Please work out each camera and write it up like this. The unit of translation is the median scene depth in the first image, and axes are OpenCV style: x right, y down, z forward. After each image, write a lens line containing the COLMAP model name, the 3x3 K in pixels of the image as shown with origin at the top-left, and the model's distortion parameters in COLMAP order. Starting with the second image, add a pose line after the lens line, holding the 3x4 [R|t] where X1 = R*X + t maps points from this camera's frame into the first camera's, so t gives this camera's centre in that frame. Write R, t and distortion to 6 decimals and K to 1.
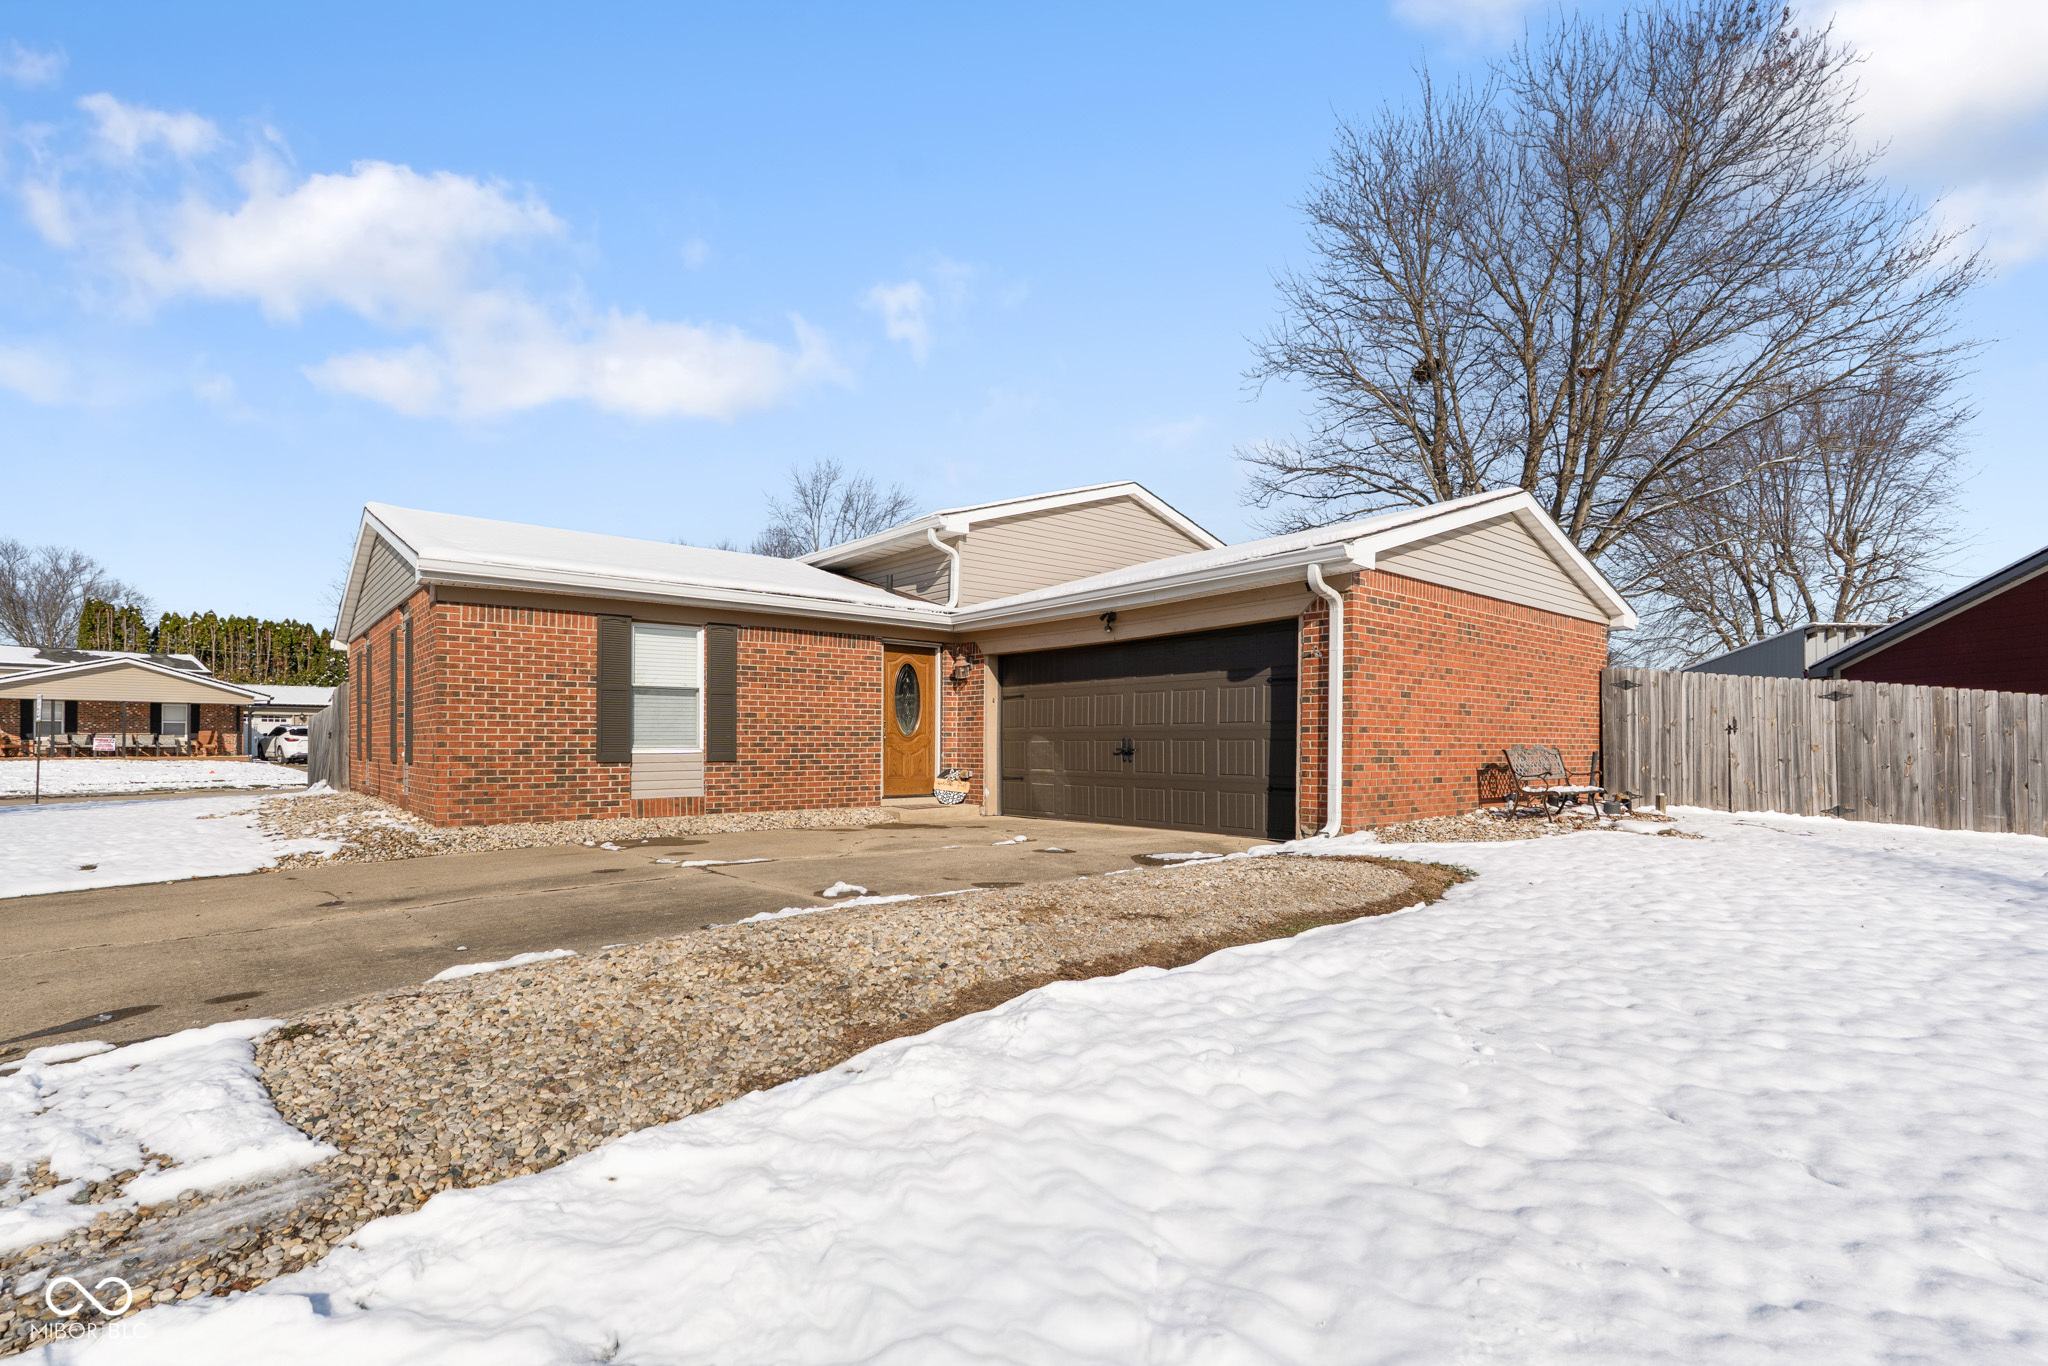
lens RADIAL K [[933.0, 0, 1025.3], [0, 933.0, 709.3], [0, 0, 1]] dist [-0.001527, -0.000210]
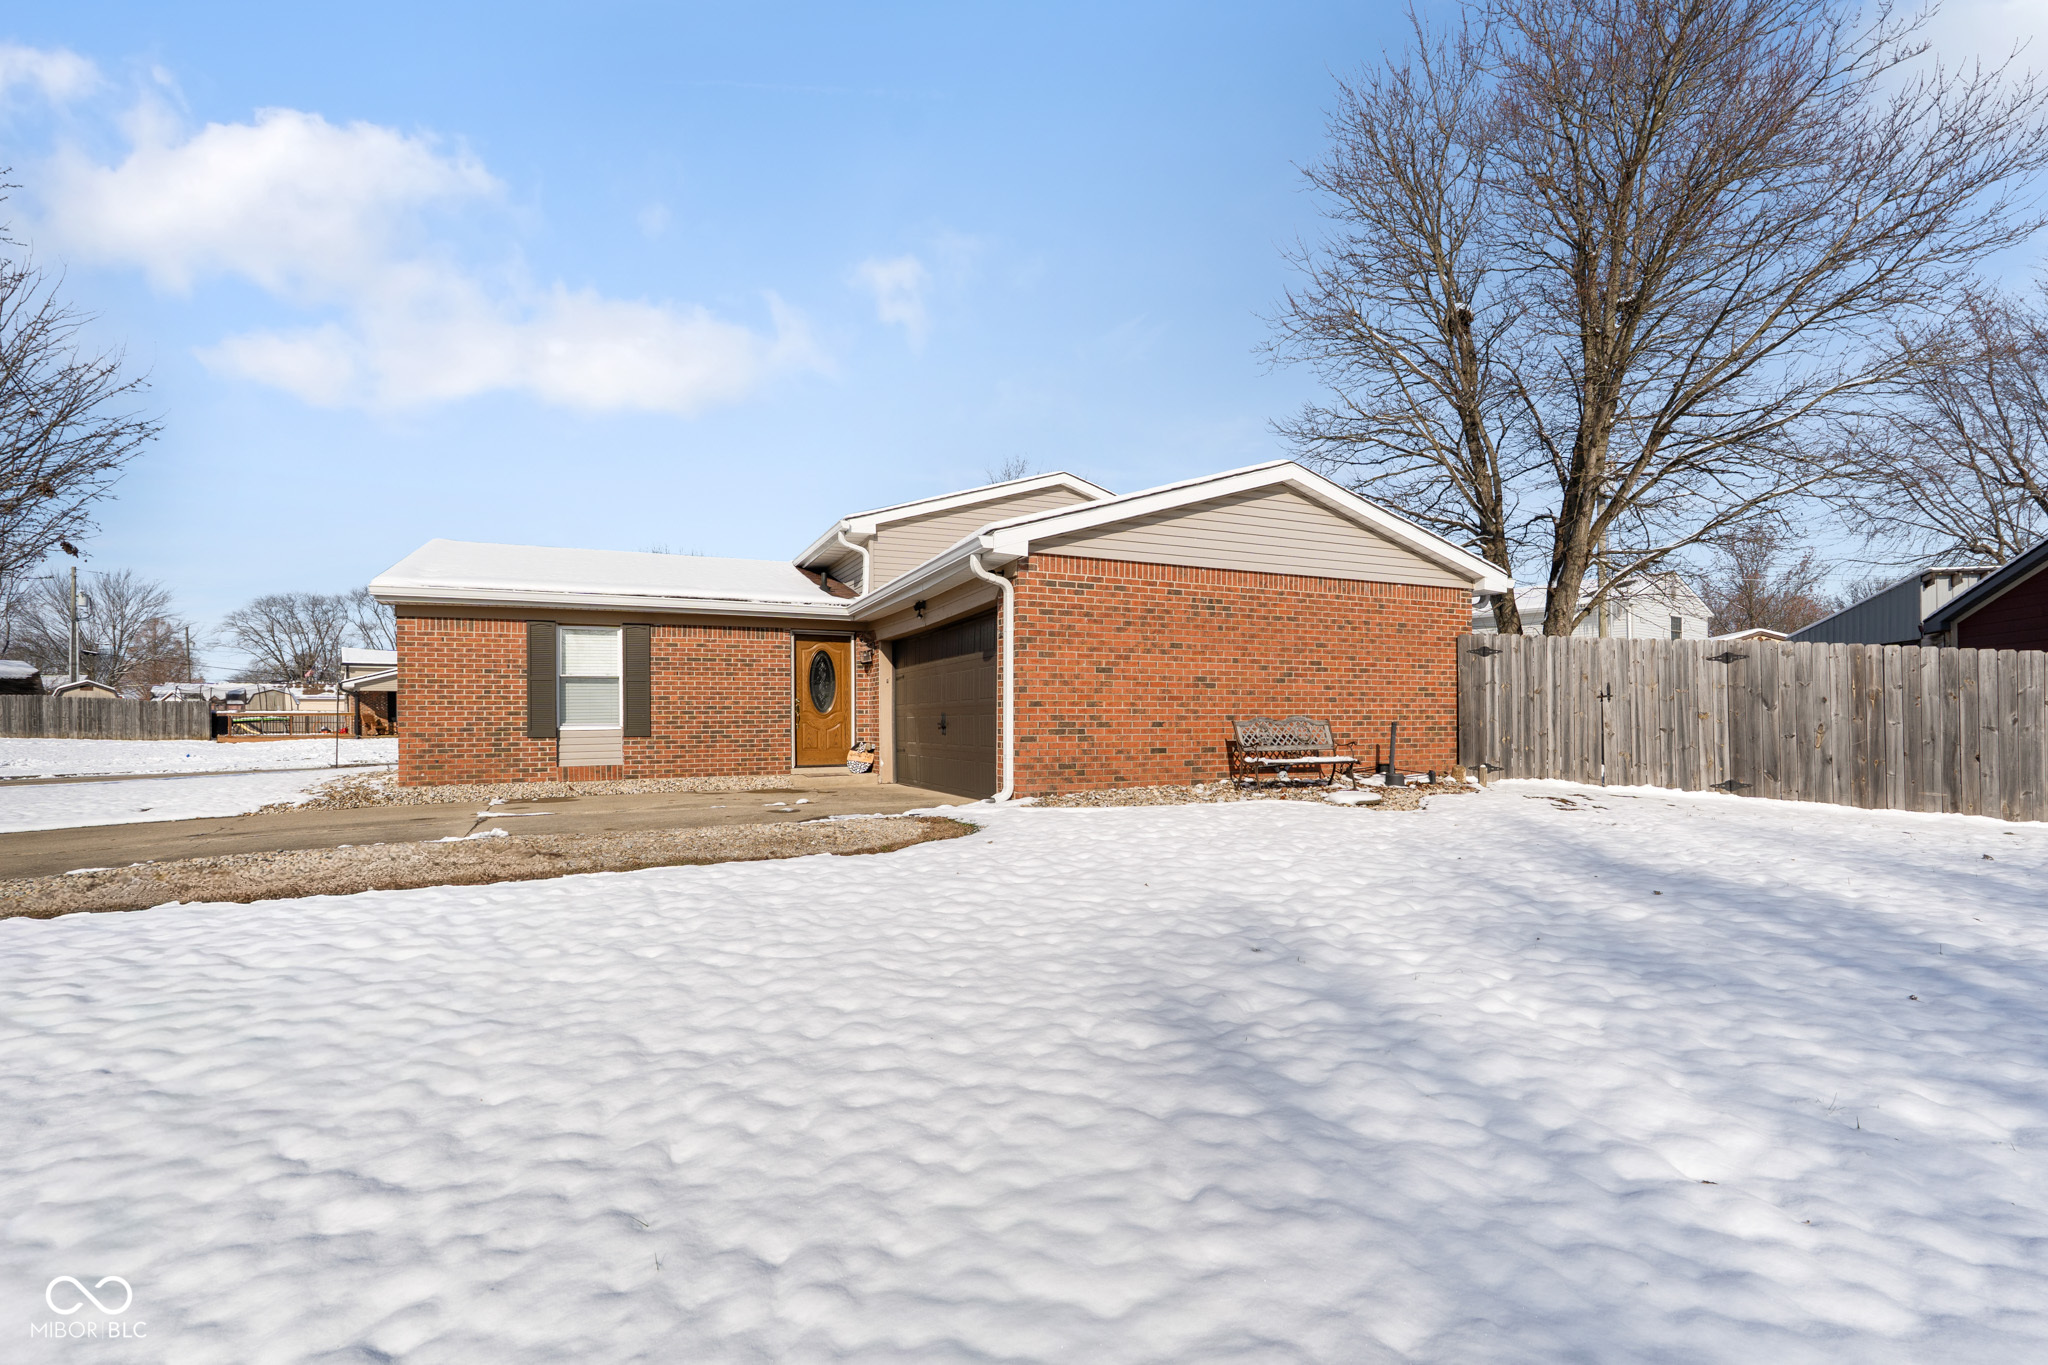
lens RADIAL K [[906.4, 0, 1024.0], [0, 906.4, 682.5], [0, 0, 1]] dist [-0.002912, -0.000066]
pose [[0.966300, -0.020076, -0.256633, 0.442945], [0.018985, 0.999797, -0.006729, 0.002841], [0.256716, 0.001630, 0.966485, -0.015353]]
